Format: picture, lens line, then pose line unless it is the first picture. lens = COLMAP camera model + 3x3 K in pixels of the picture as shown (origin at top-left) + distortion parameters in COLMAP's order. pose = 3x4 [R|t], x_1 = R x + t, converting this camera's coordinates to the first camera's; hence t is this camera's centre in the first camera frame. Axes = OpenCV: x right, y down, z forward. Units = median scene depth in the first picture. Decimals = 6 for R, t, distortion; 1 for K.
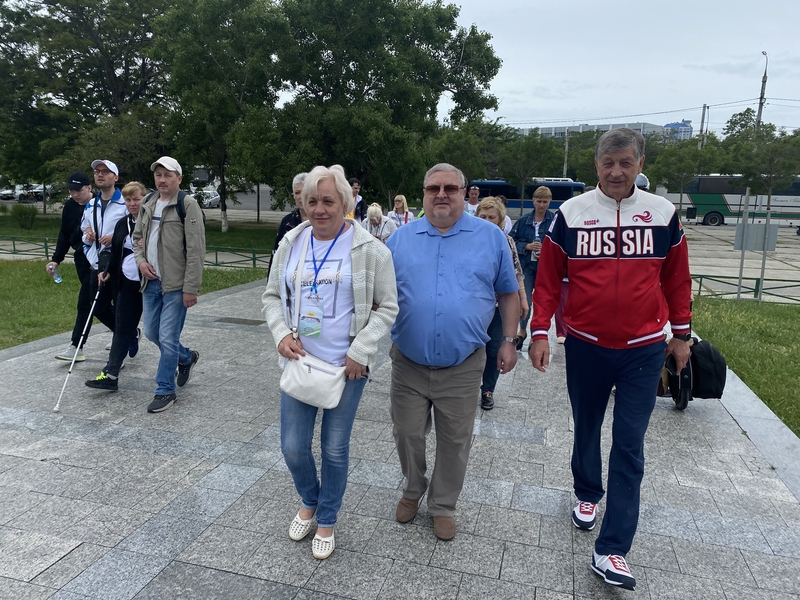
lens RADIAL K [[642.7, 0, 400.0], [0, 642.7, 300.0], [0, 0, 1]] dist [0.033947, -0.007515]
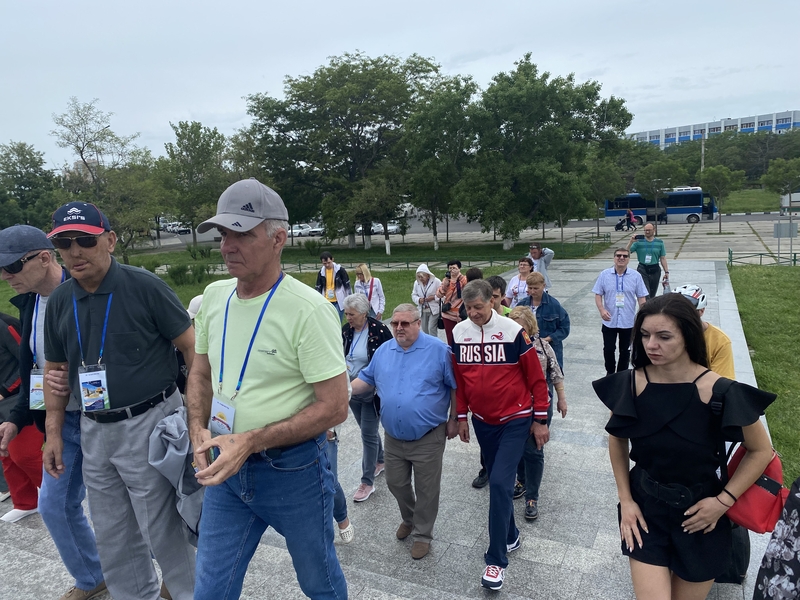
lens RADIAL K [[642.7, 0, 400.0], [0, 642.7, 300.0], [0, 0, 1]] dist [0.033947, -0.007515]
pose [[0.977505, -0.048764, -0.205200, -0.069317], [0.044020, 0.998649, -0.027620, 0.046690], [0.206270, 0.017966, 0.978330, -0.465214]]
